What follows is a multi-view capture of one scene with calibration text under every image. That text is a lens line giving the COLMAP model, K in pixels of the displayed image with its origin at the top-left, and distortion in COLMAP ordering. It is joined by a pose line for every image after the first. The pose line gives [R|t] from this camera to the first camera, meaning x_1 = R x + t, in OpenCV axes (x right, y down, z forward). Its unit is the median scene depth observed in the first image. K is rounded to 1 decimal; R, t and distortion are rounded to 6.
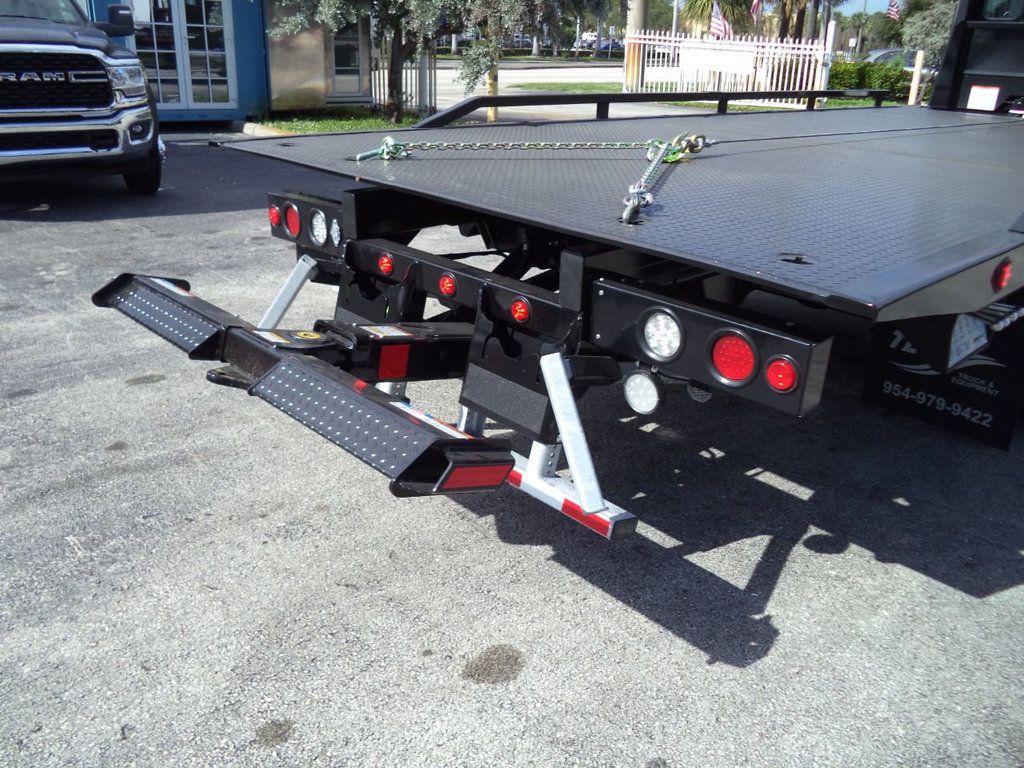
lens RADIAL K [[843.7, 0, 509.2], [0, 843.7, 384.3], [0, 0, 1]] dist [-0.027821, -0.001014]
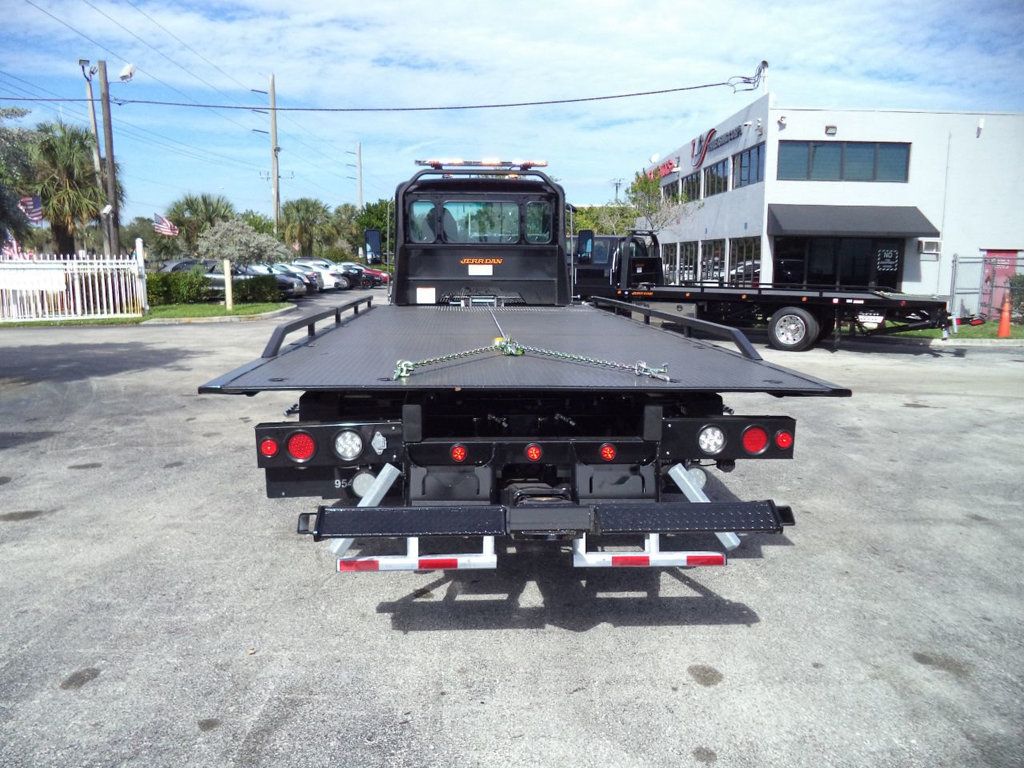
lens RADIAL K [[844.7, 0, 513.8], [0, 844.7, 383.4], [0, 0, 1]] dist [-0.027267, 0.005083]
pose [[0.653687, -0.145068, 0.742731, -0.233514], [0.311132, 0.946188, -0.089024, -0.024472], [-0.689848, 0.289281, 0.663646, 0.015993]]
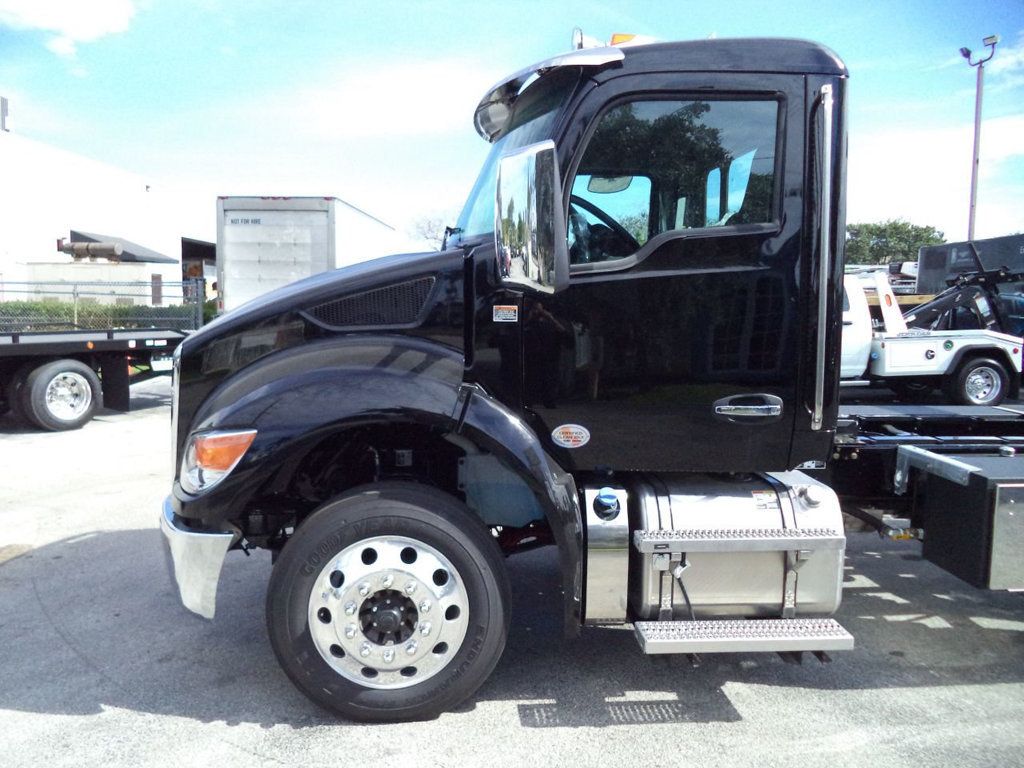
lens RADIAL K [[840.1, 0, 519.6], [0, 840.1, 381.7], [0, 0, 1]] dist [-0.034956, 0.015671]
pose [[-0.760117, -0.111764, 0.640102, 0.230148], [0.214214, 0.886926, 0.409237, -0.355601], [-0.613461, 0.448187, -0.650227, 0.873324]]
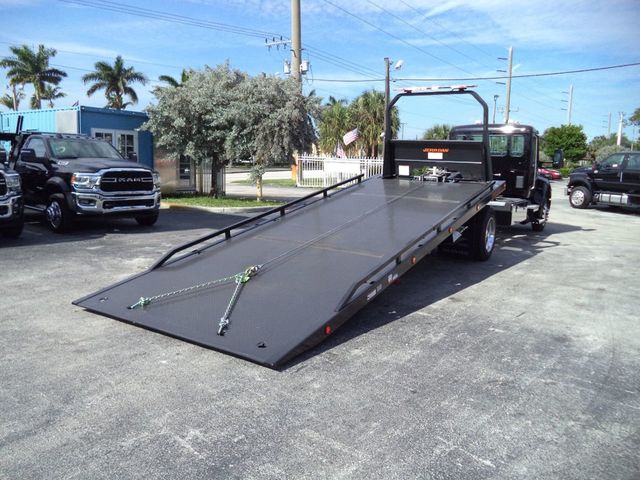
lens RADIAL K [[528.1, 0, 317.2], [0, 528.1, 240.9], [0, 0, 1]] dist [-0.023627, -0.005610]
pose [[0.976472, -0.046285, 0.210620, -0.188483], [0.092841, 0.971775, -0.216875, 0.130823], [-0.194637, 0.231326, 0.953208, -0.367791]]
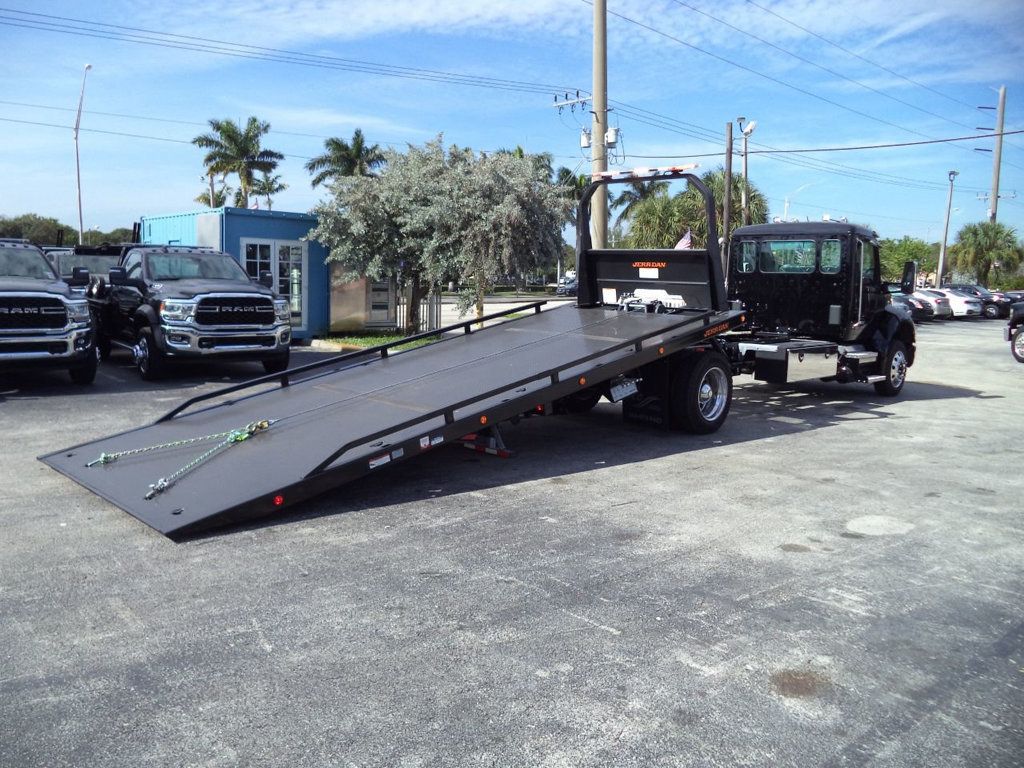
lens RADIAL K [[845.7, 0, 512.3], [0, 845.7, 385.4], [0, 0, 1]] dist [-0.015534, -0.015722]
pose [[0.999764, -0.018664, 0.011100, 0.020877], [0.020903, 0.965667, -0.258942, 0.173554], [-0.005886, 0.259113, 0.965829, -0.458278]]
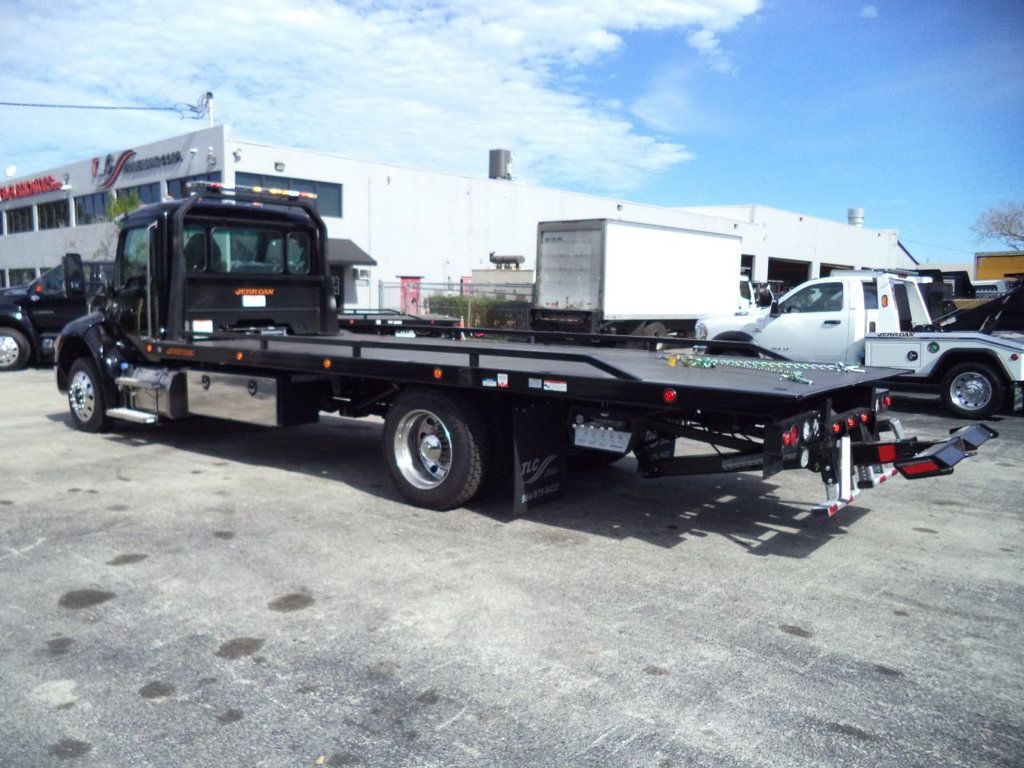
lens RADIAL K [[840.1, 0, 519.6], [0, 840.1, 381.7], [0, 0, 1]] dist [-0.034956, 0.015671]
pose [[-0.110011, -0.150174, 0.982520, -0.440322], [0.372936, 0.910060, 0.180856, -0.194348], [-0.921312, 0.386313, -0.044112, 0.391431]]
